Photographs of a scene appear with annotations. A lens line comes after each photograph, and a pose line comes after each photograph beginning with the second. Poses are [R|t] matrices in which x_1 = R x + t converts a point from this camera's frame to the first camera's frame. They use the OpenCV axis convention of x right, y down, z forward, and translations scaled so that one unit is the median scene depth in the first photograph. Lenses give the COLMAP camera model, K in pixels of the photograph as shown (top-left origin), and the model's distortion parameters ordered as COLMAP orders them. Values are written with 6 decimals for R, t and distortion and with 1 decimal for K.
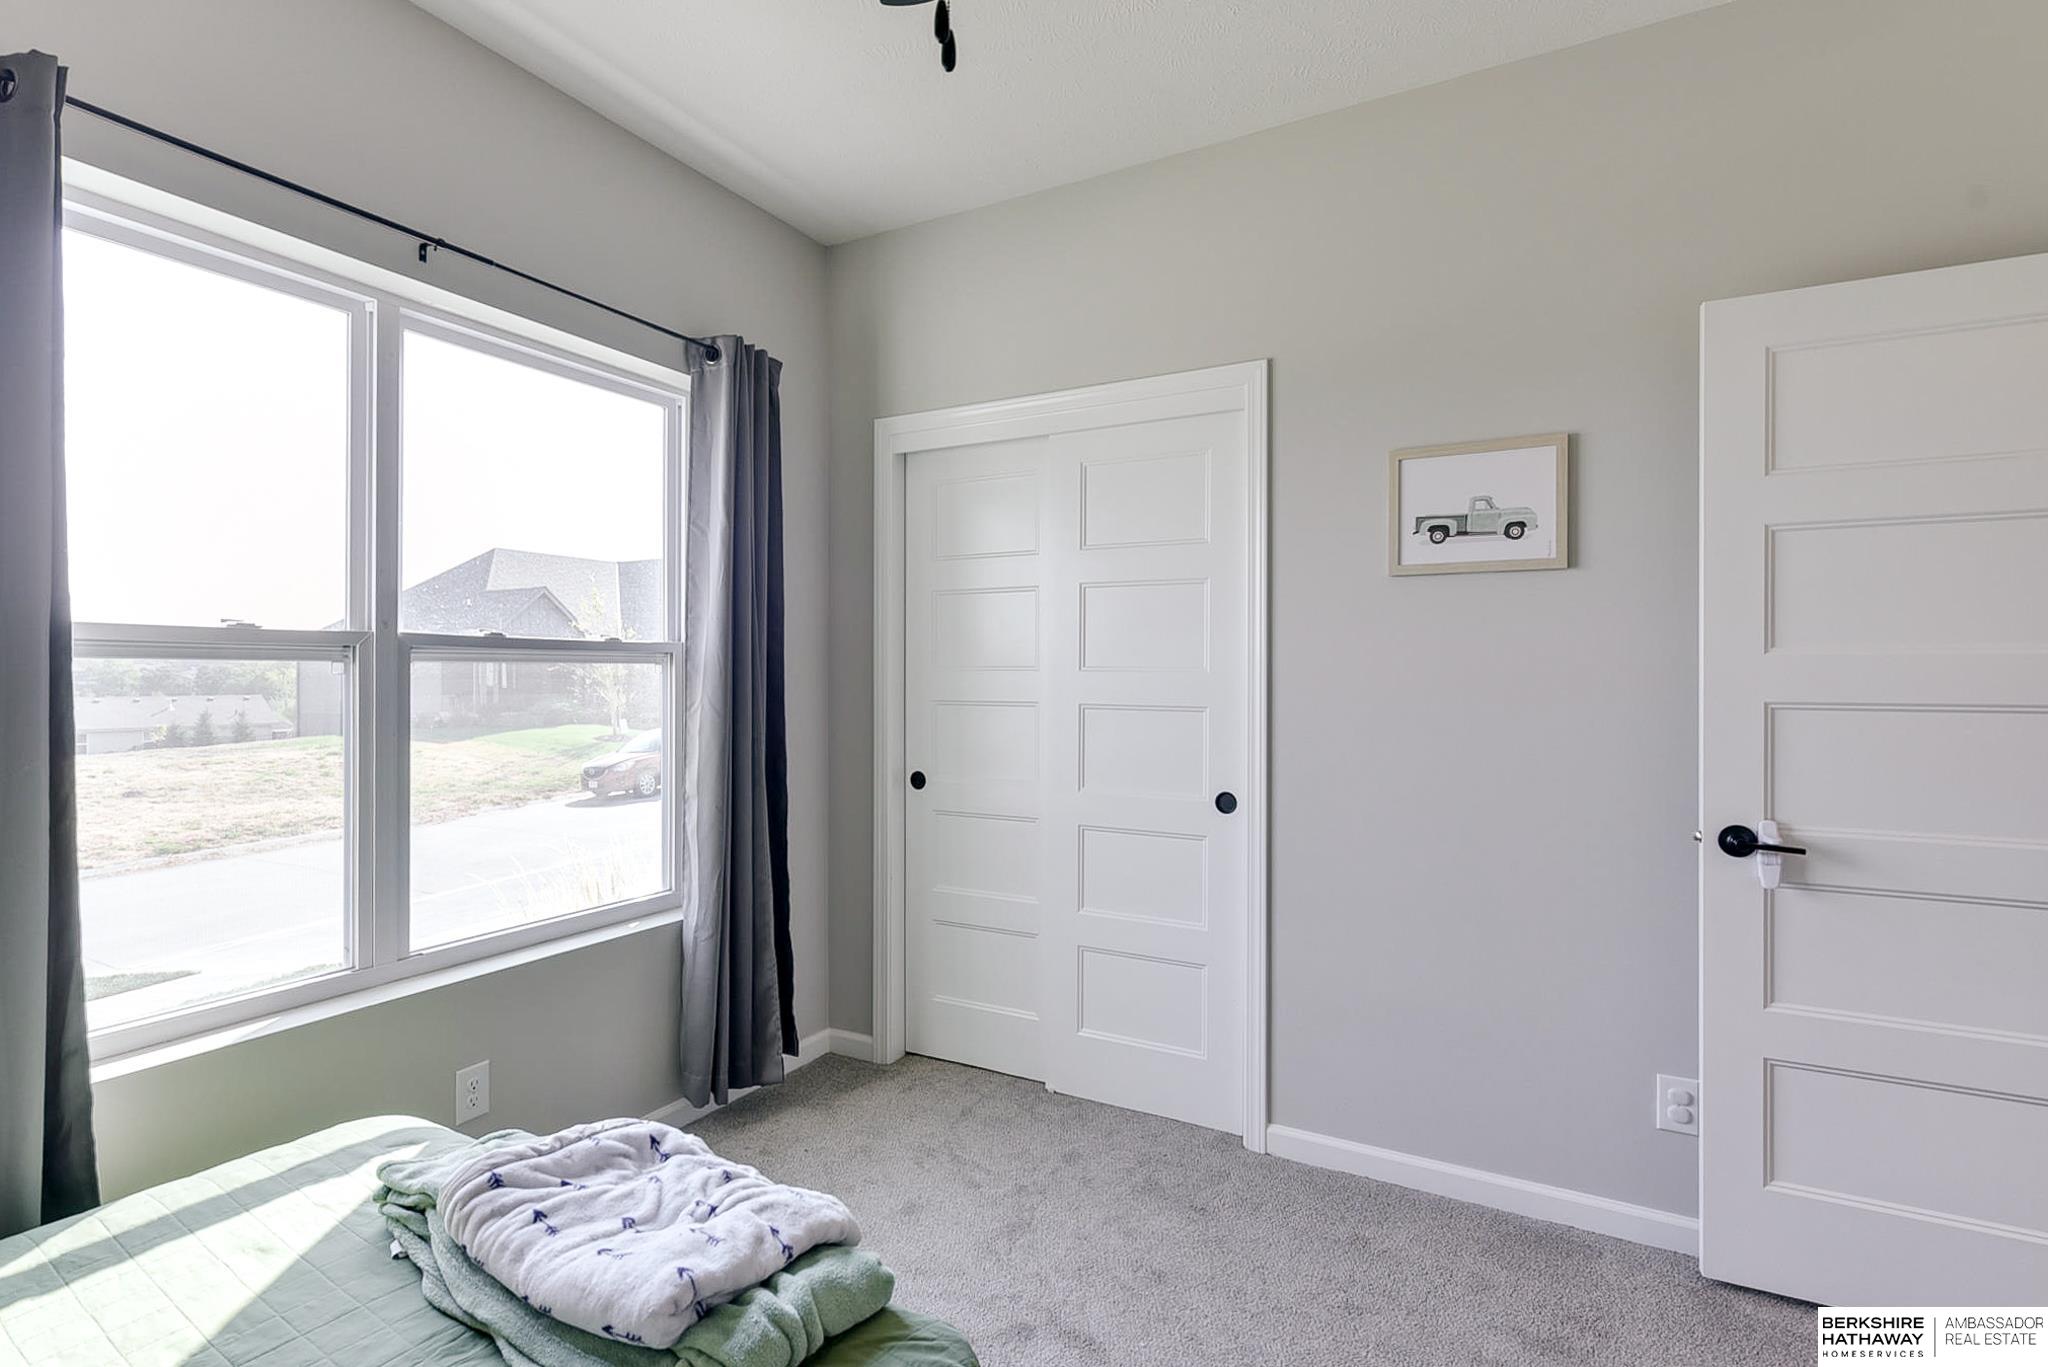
lens RADIAL K [[957.5, 0, 1020.8], [0, 957.5, 672.8], [0, 0, 1]] dist [-0.000387, -0.000034]
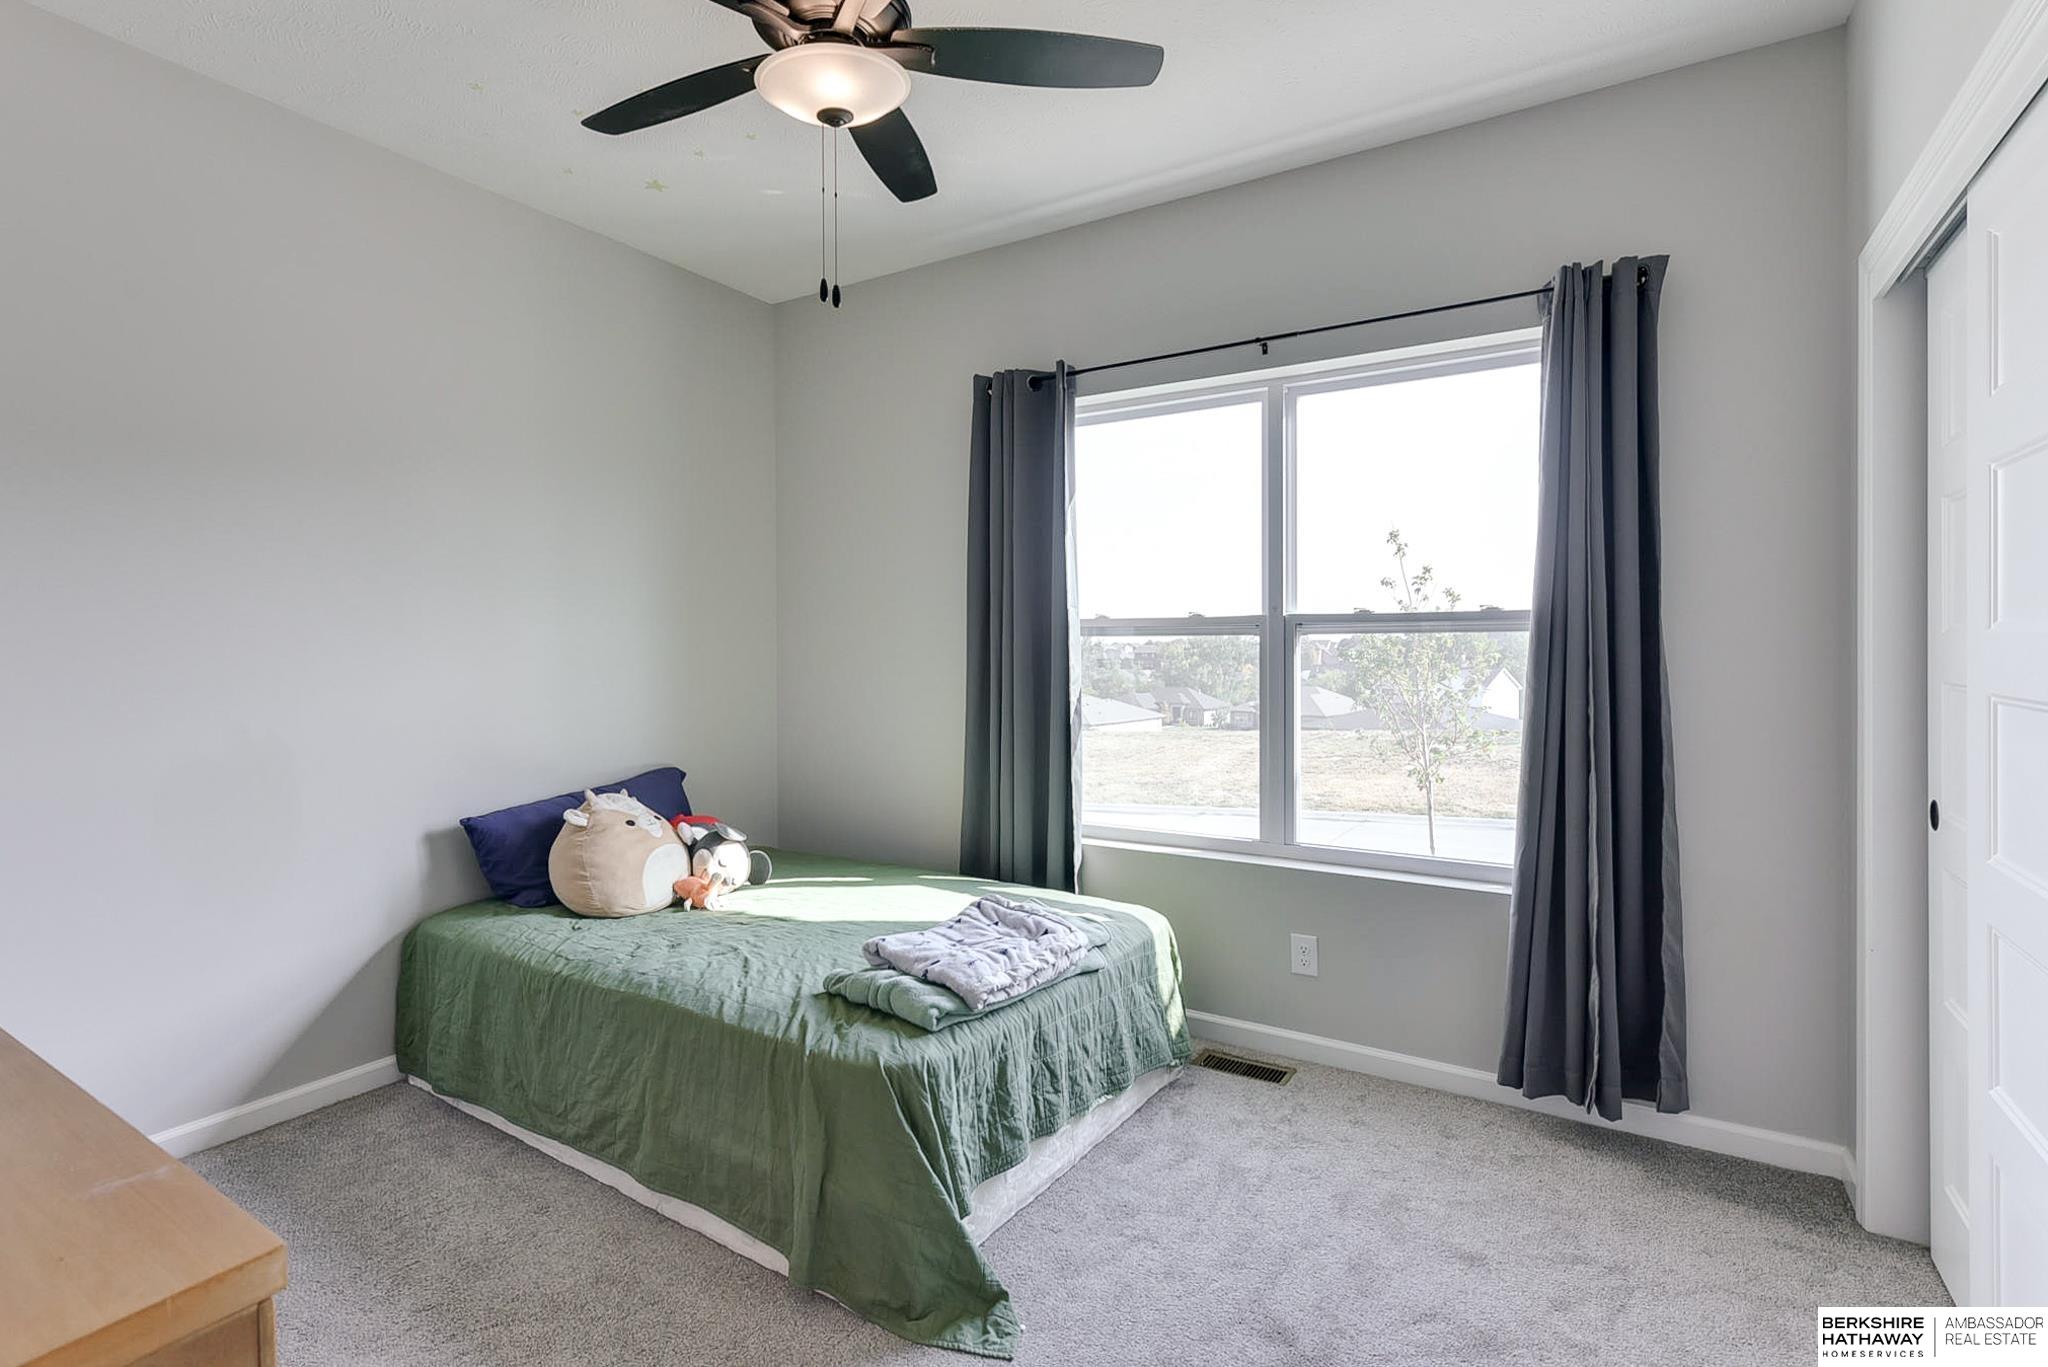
lens RADIAL K [[995.2, 0, 1018.8], [0, 995.2, 652.7], [0, 0, 1]] dist [-0.000059, 0.000208]
pose [[-0.034645, 0.007021, -0.999375, 0.834714], [0.007597, 0.999948, 0.006762, 0.001850], [0.999371, -0.007358, -0.034697, 0.653039]]
